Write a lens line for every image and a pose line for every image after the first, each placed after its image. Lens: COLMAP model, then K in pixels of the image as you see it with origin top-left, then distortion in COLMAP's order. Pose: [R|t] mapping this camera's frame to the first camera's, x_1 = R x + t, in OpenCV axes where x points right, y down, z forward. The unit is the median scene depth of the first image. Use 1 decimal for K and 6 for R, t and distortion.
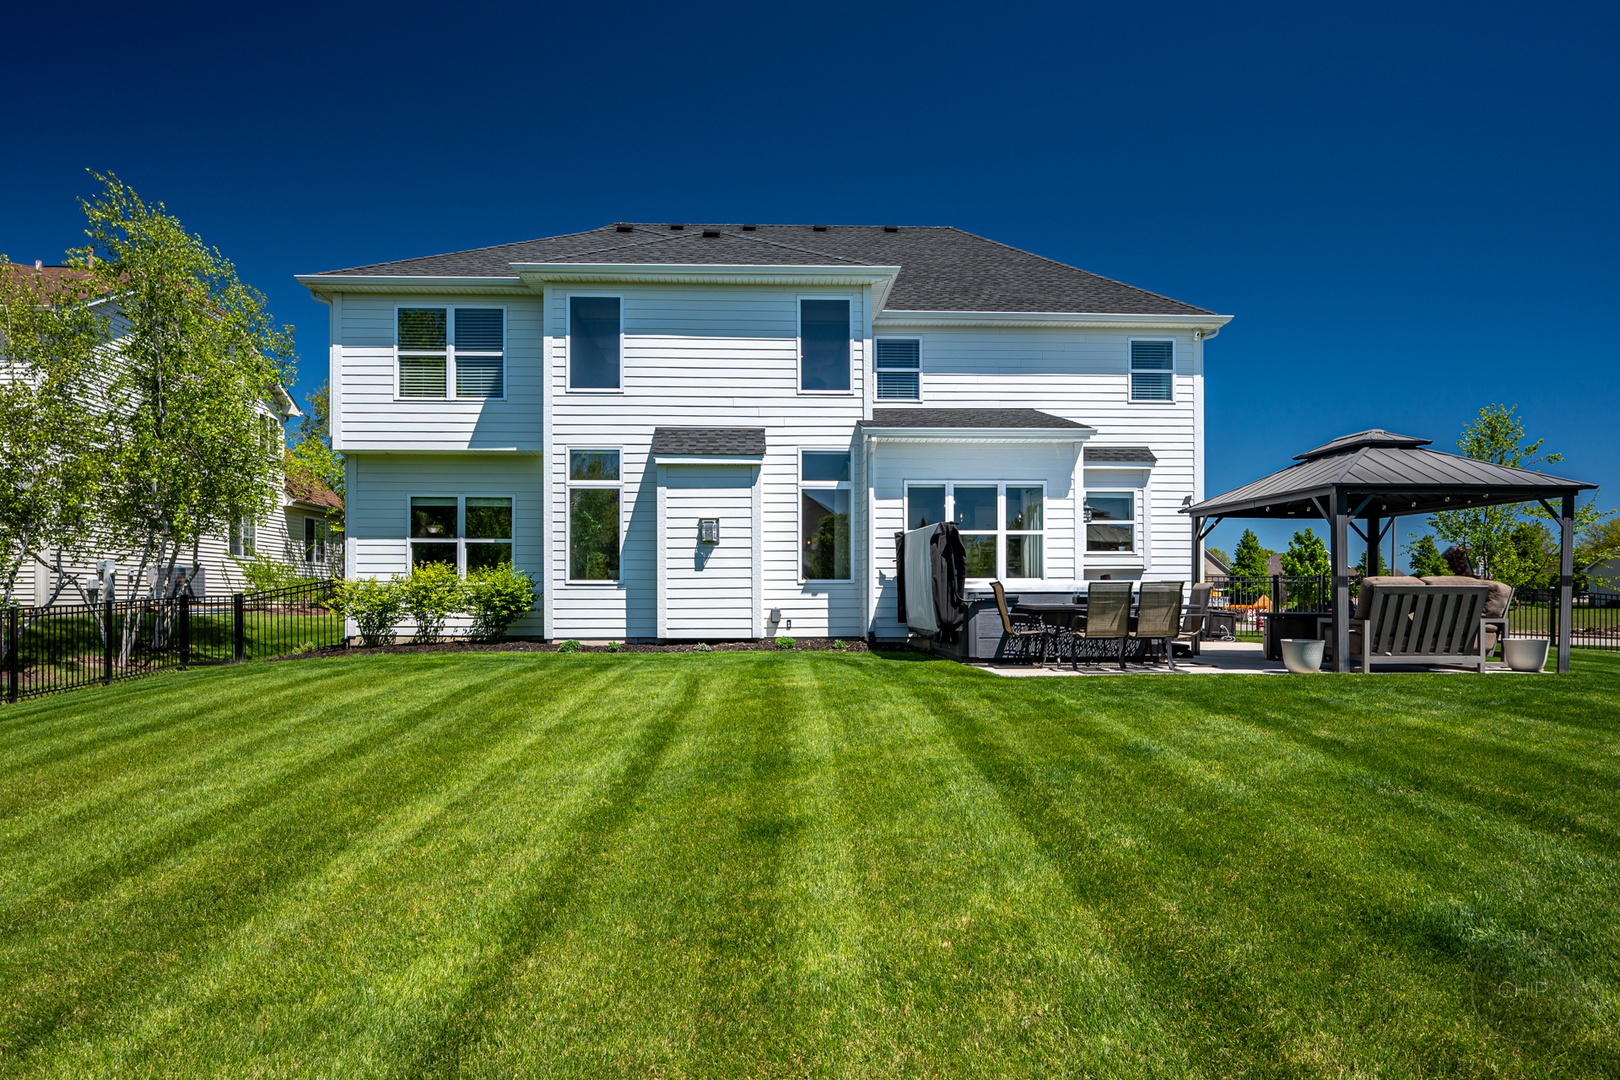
lens RADIAL K [[945.0, 0, 799.7], [0, 945.0, 597.5], [0, 0, 1]] dist [0.001353, 0.003696]
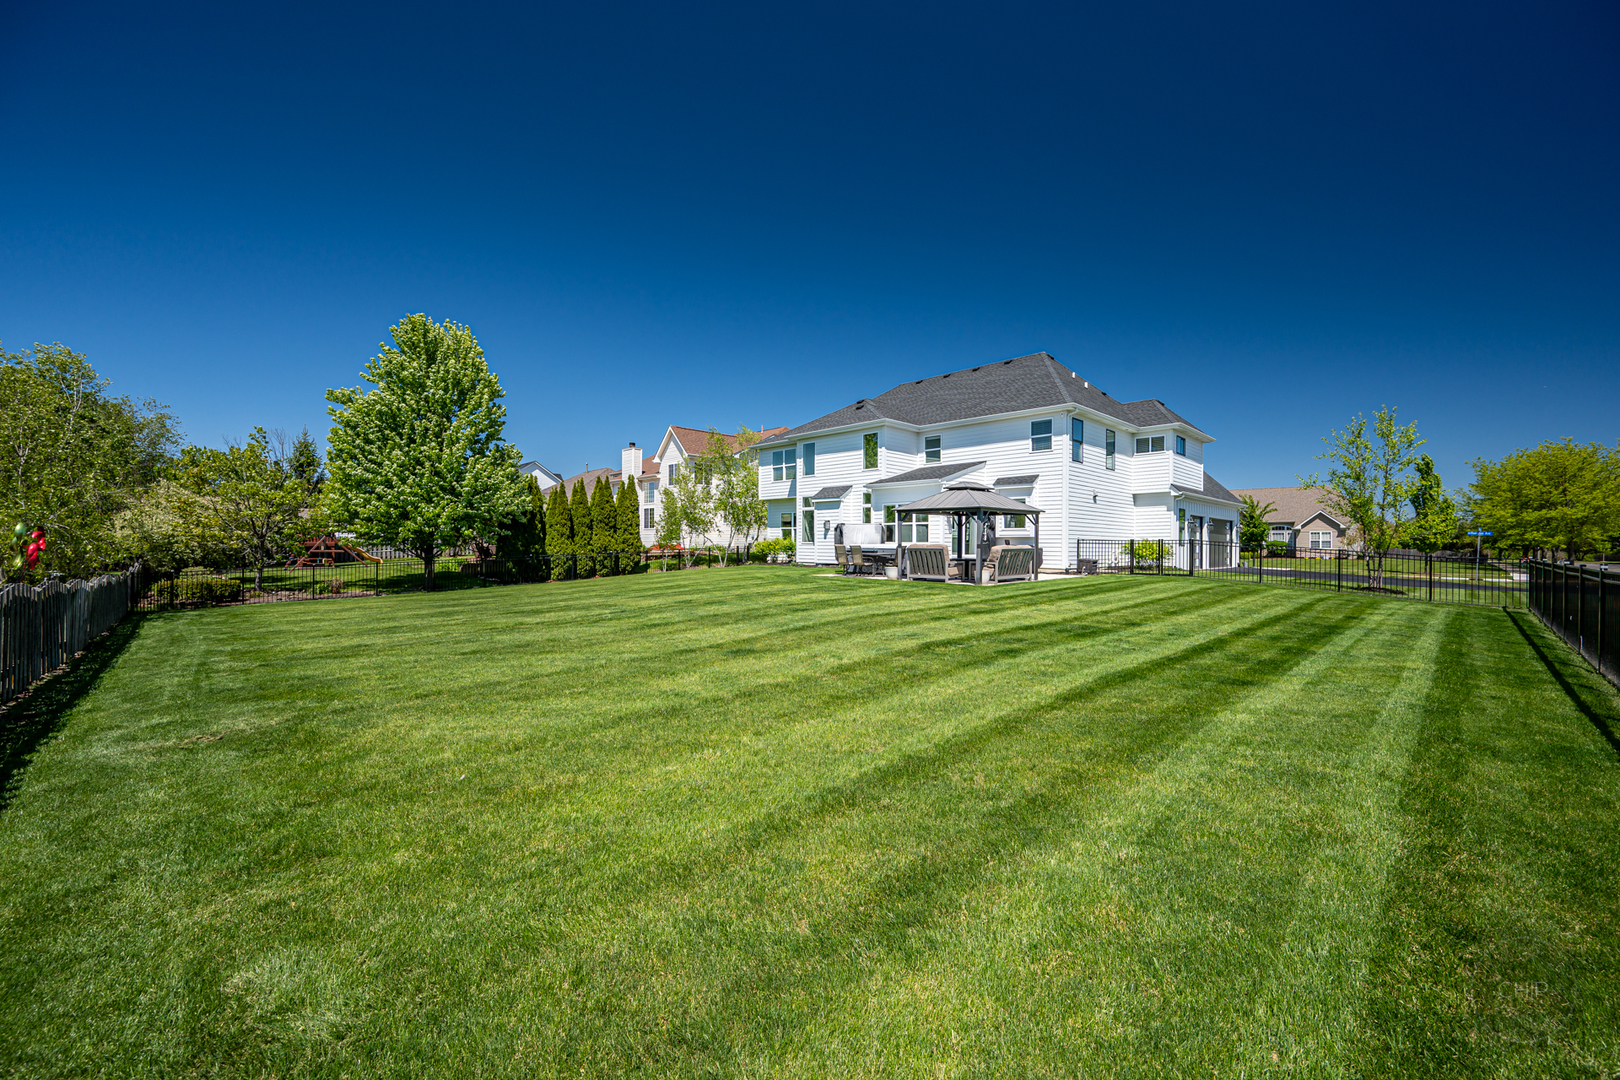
lens RADIAL K [[632.8, 0, 814.1], [0, 632.8, 543.7], [0, 0, 1]] dist [-0.002322, -0.000130]
pose [[0.664778, 0.007130, -0.747007, 1.210012], [-0.006825, 0.999971, 0.003471, -0.019897], [0.747009, 0.002791, 0.664808, -0.258417]]
